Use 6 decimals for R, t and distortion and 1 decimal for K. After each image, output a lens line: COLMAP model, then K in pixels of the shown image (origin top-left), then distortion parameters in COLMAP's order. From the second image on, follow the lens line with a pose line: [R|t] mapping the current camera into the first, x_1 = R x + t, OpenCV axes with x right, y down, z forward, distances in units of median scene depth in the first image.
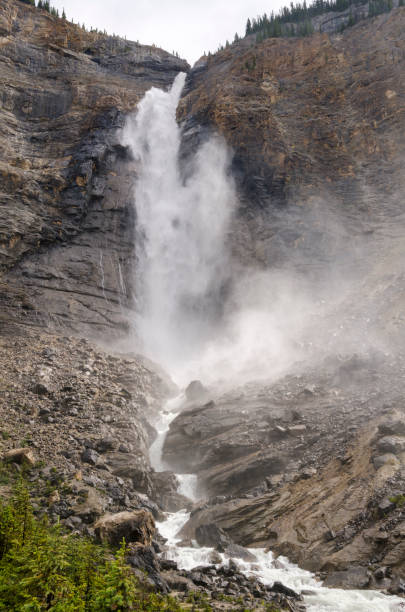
lens RADIAL K [[619.6, 0, 202.5], [0, 619.6, 306.0], [0, 0, 1]] dist [0.141281, -0.191182]
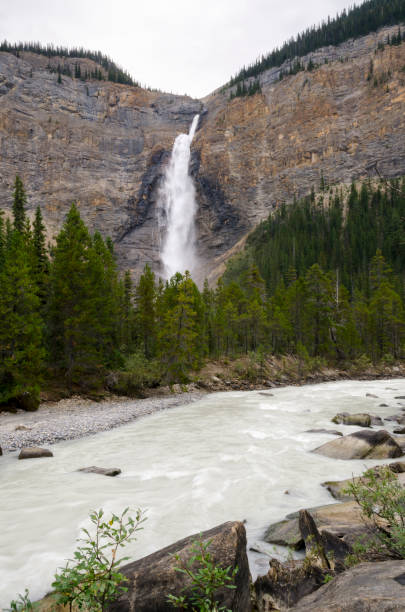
lens RADIAL K [[448.9, 0, 202.5], [0, 448.9, 306.0], [0, 0, 1]] dist [0.068785, -0.052601]
pose [[0.975931, -0.017545, -0.217370, 0.442147], [0.078563, 0.958116, 0.275394, -0.279861], [0.203434, -0.285843, 0.936434, -0.808572]]
